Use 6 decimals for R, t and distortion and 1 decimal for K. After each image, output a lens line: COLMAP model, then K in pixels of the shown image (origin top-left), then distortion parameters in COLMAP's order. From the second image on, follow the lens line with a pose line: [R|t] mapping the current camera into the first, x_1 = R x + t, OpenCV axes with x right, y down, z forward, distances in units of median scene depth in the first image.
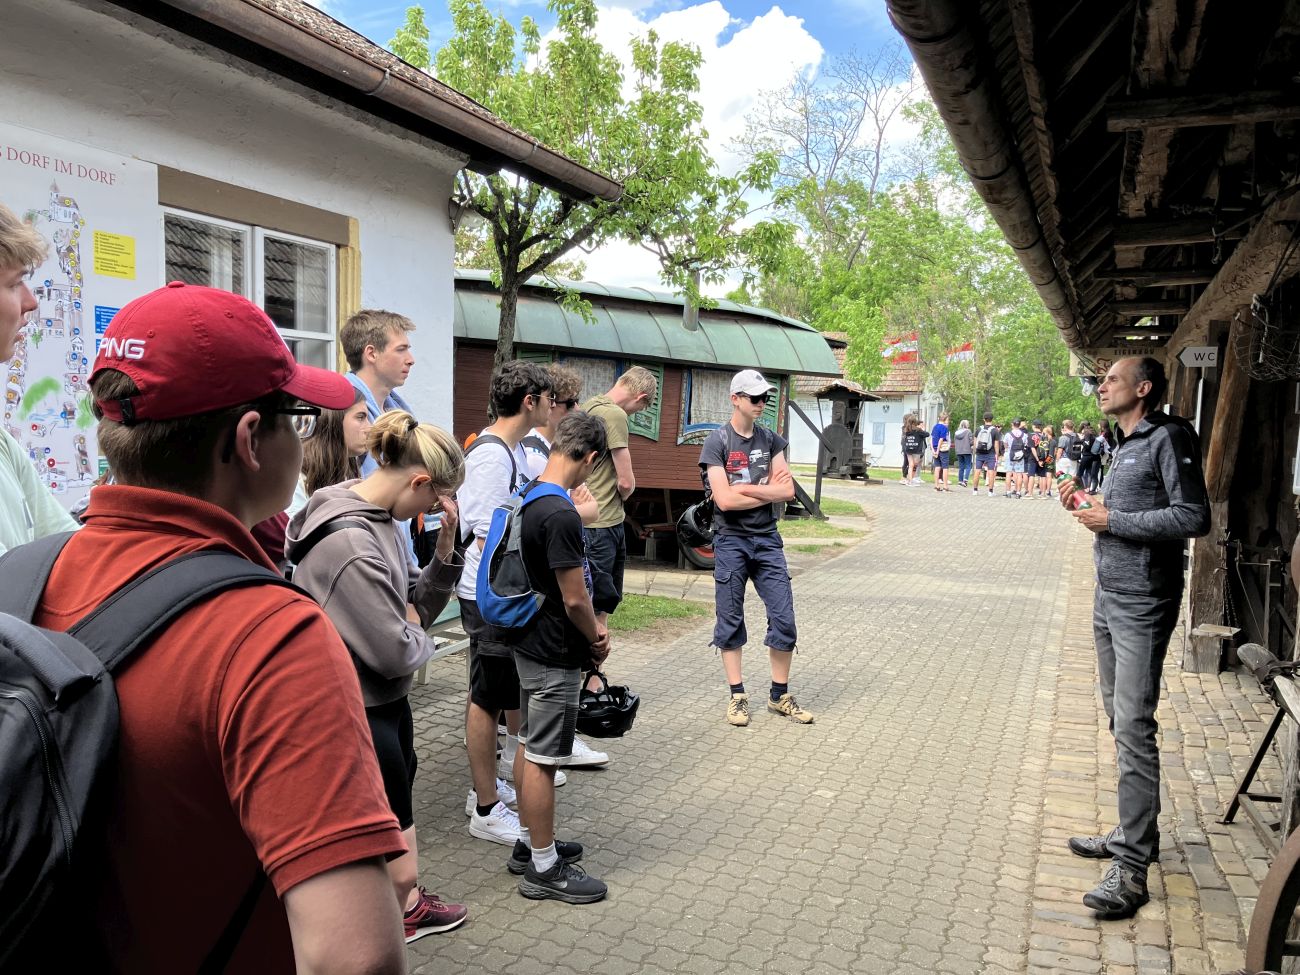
lens RADIAL K [[1076.0, 0, 653.2], [0, 1076.0, 484.5], [0, 0, 1]] dist [-0.007324, -0.000386]
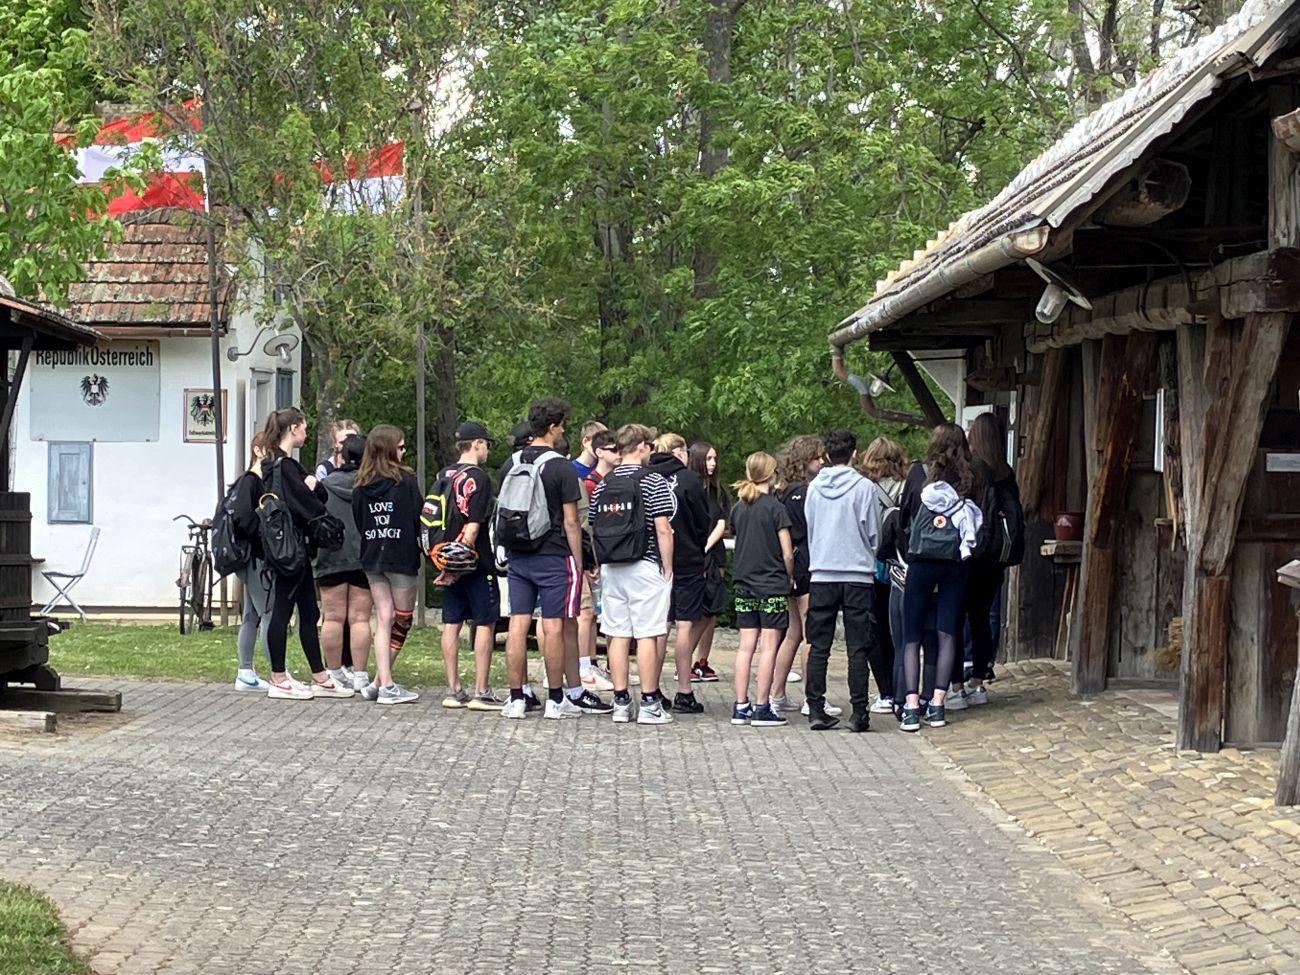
lens RADIAL K [[3134.4, 0, 651.6], [0, 3134.4, 484.9], [0, 0, 1]] dist [0.785939, 0.000000]
pose [[0.922720, -0.029396, 0.384350, 0.057358], [0.045624, 0.998408, -0.033170, -0.021942], [-0.382763, 0.048142, 0.922592, 0.336140]]
